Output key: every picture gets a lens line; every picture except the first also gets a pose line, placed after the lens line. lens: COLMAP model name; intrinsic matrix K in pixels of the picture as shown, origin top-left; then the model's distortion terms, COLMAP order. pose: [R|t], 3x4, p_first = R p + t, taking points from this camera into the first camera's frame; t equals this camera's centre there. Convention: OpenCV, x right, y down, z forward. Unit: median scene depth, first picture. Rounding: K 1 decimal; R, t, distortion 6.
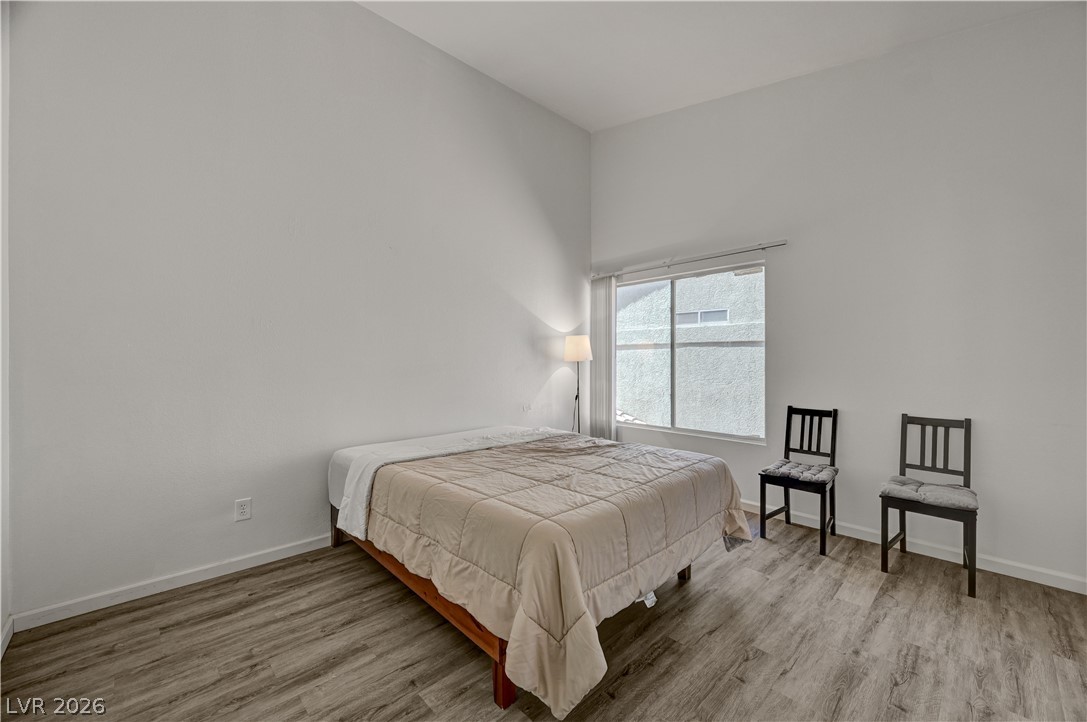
lens RADIAL K [[415.4, 0, 543.5], [0, 415.4, 361.0], [0, 0, 1]] dist [0.000182, 0.000135]
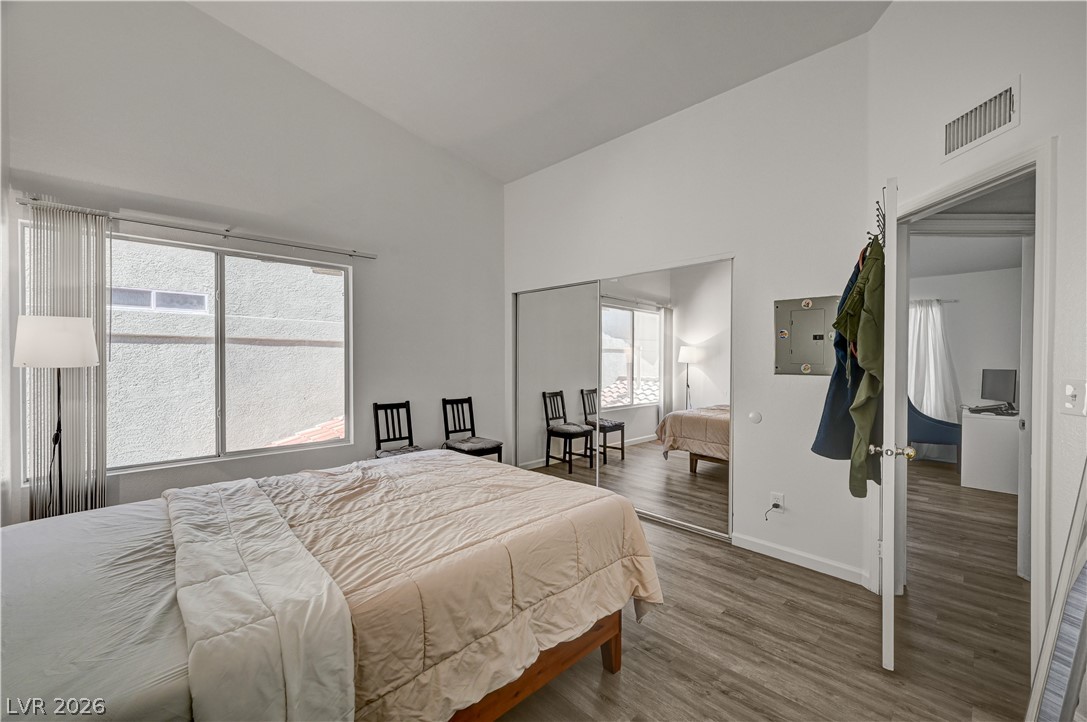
lens RADIAL K [[431.0, 0, 545.7], [0, 431.0, 360.7], [0, 0, 1]] dist [0.001884, 0.000513]
pose [[0.019047, -0.003795, 0.999811, -0.603193], [-0.002047, 0.999991, 0.003835, -0.012950], [-0.999816, -0.002119, 0.019039, 0.547776]]
